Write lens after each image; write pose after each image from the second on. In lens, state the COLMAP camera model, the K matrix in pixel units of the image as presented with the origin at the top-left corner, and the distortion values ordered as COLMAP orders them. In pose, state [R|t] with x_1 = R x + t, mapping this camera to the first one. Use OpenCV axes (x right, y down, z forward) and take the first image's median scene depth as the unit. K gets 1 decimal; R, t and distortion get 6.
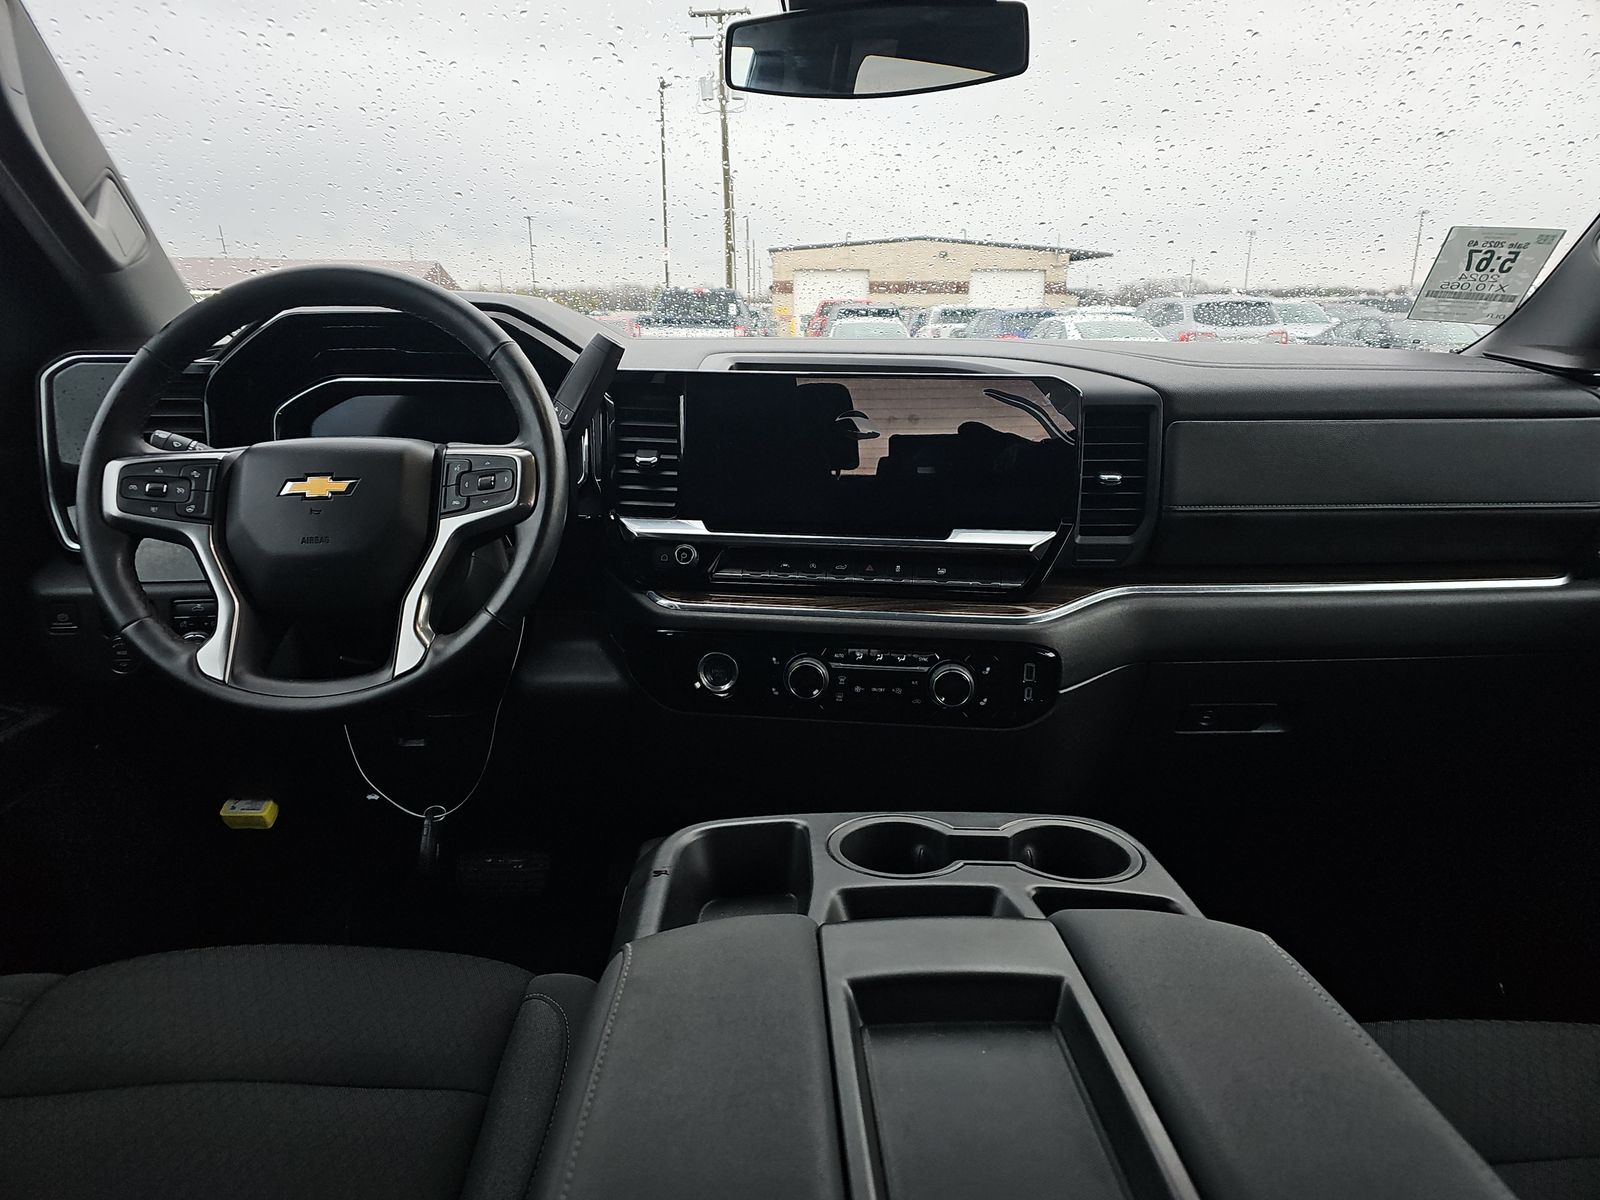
lens RADIAL K [[1070.5, 0, 804.9], [0, 1070.5, 600.3], [0, 0, 1]] dist [0.008802, -0.001717]
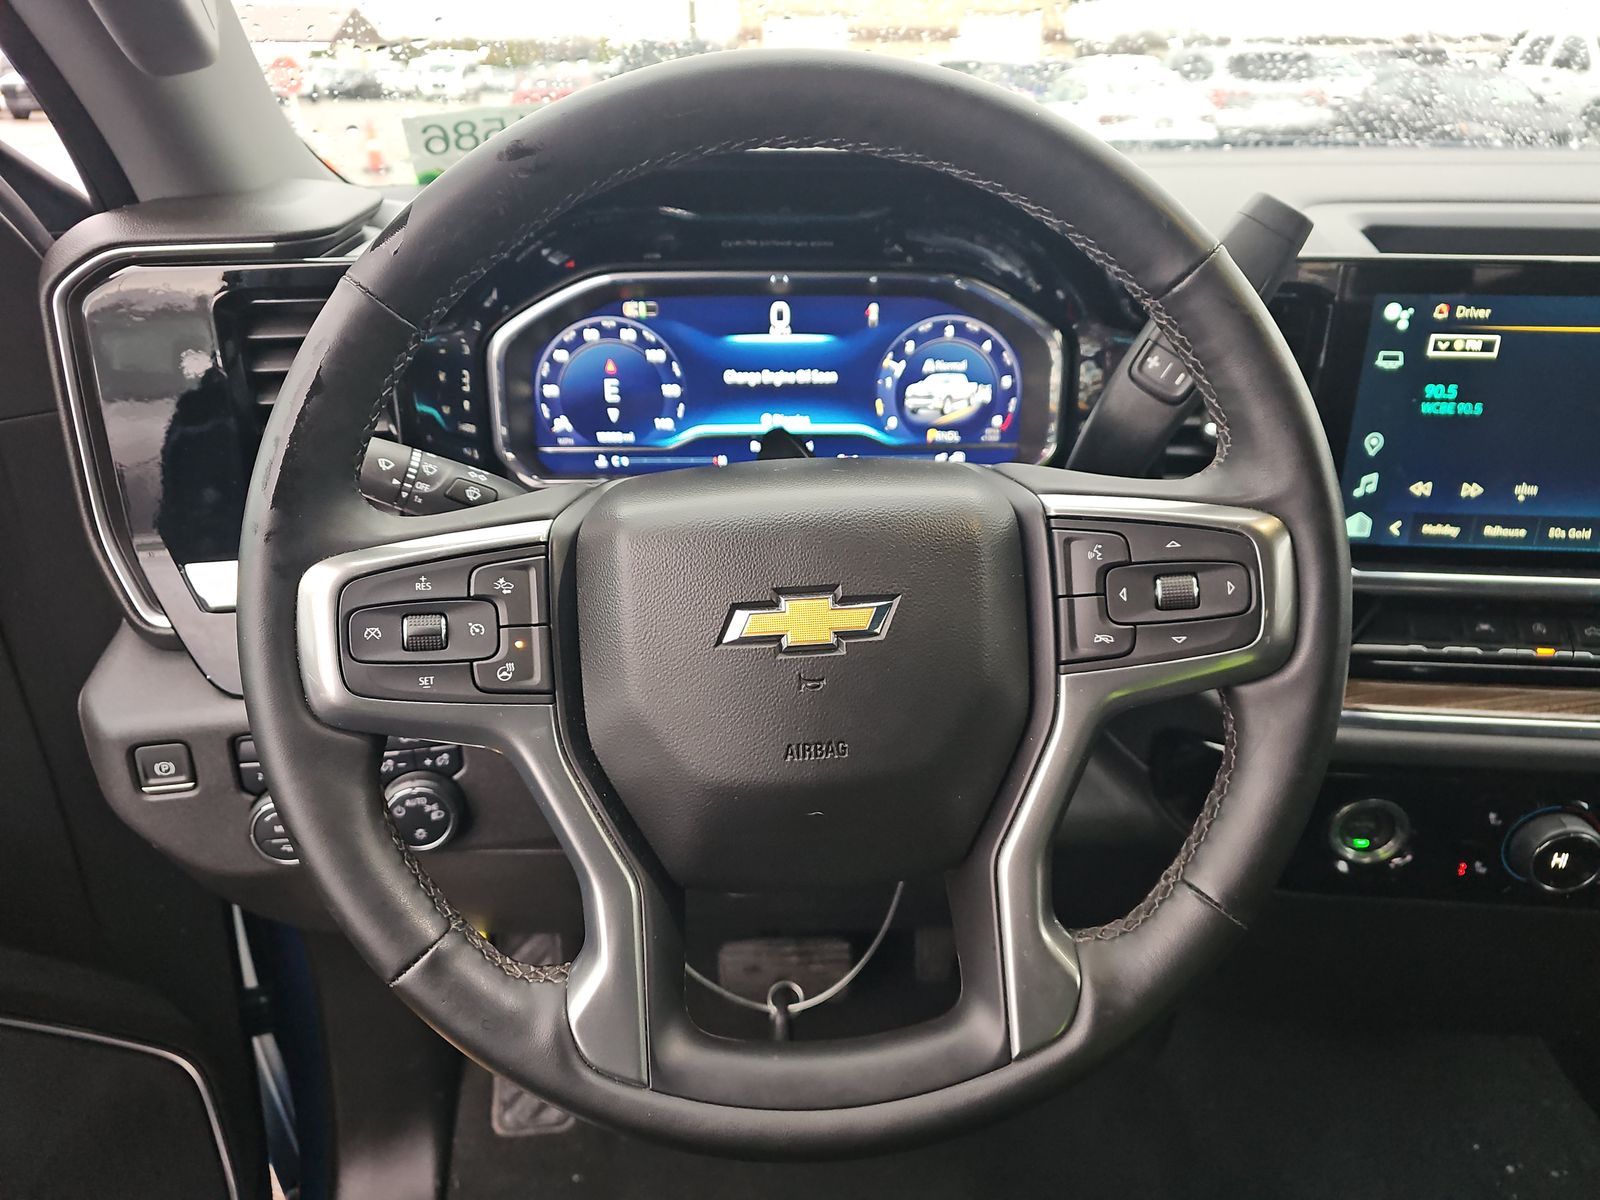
lens RADIAL K [[1070.5, 0, 794.2], [0, 1070.5, 605.3], [0, 0, 1]] dist [0.008802, -0.001717]
pose [[0.999425, -0.012157, 0.031657, -0.471199], [0.005390, 0.978610, 0.205656, -0.198481], [-0.033480, -0.205367, 0.978112, 0.585519]]
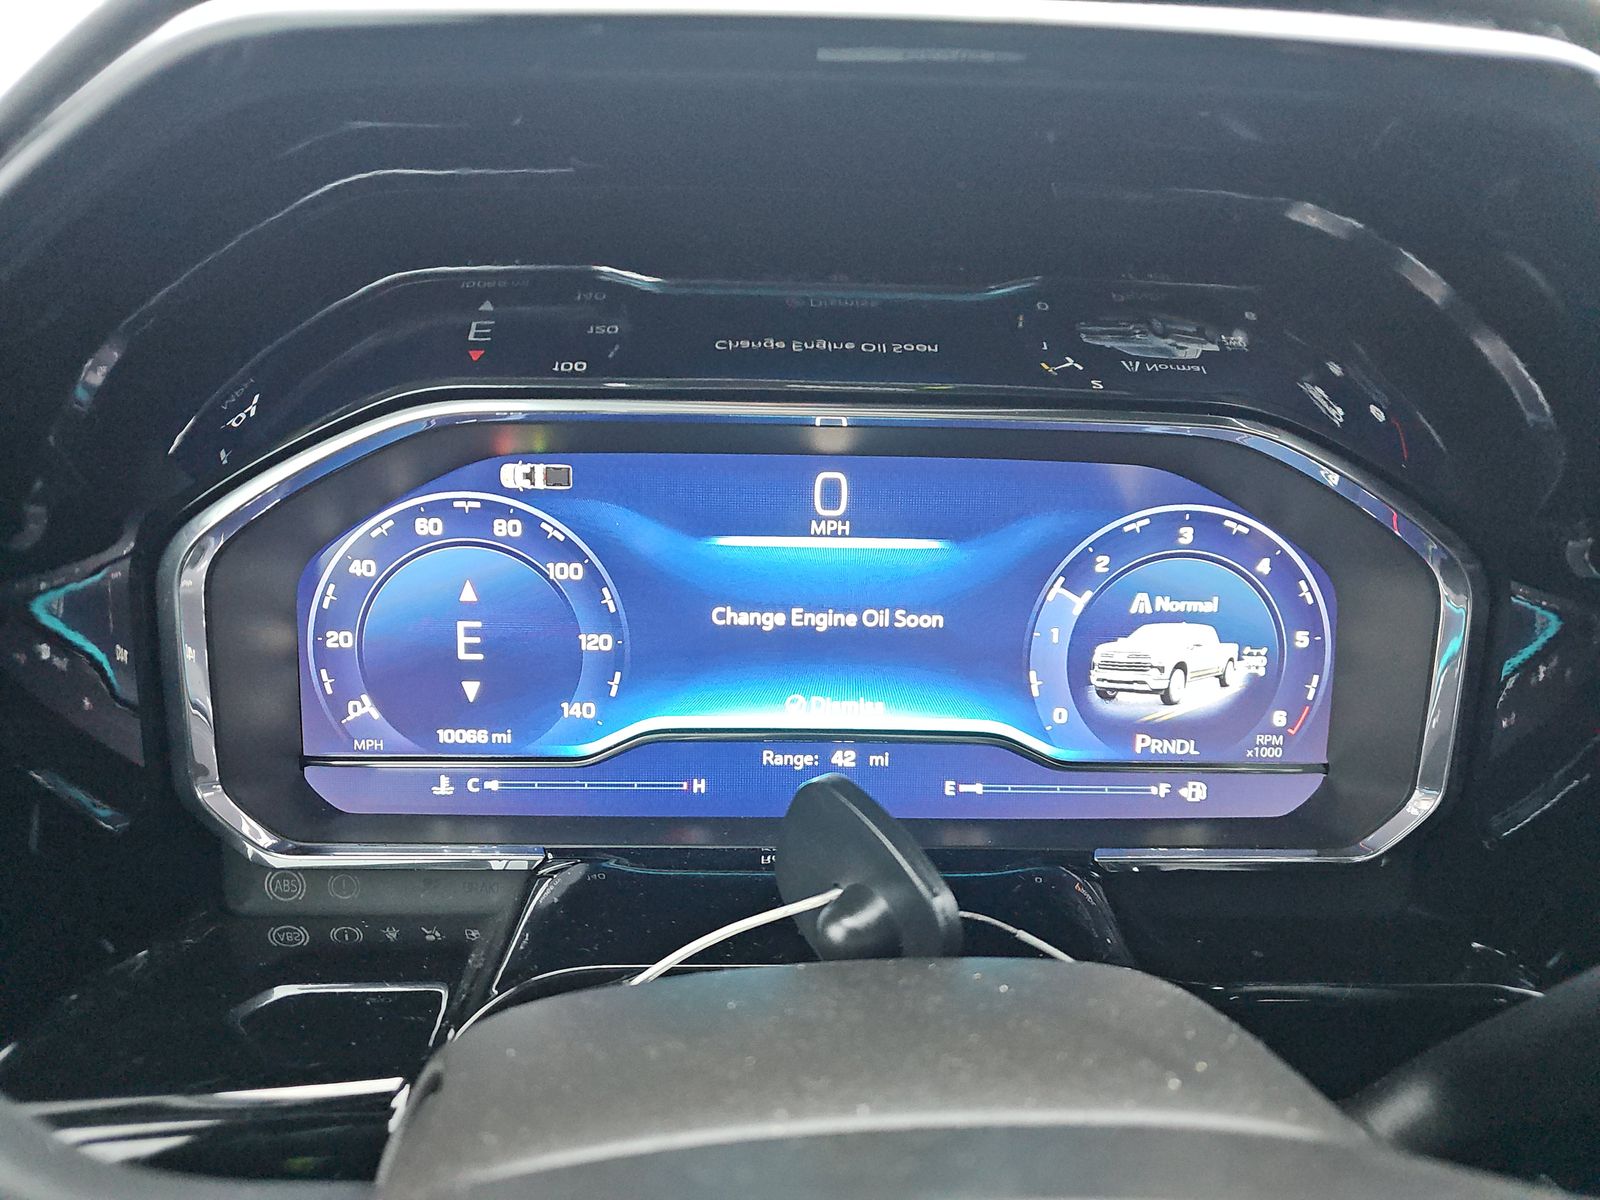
lens RADIAL K [[1070.5, 0, 800.1], [0, 1070.5, 597.0], [0, 0, 1]] dist [0.008802, -0.001717]
pose [[0.999741, 0.021467, -0.007528, -0.465373], [-0.020476, 0.993346, 0.113334, -0.229382], [0.009911, -0.113151, 0.993528, 0.841553]]
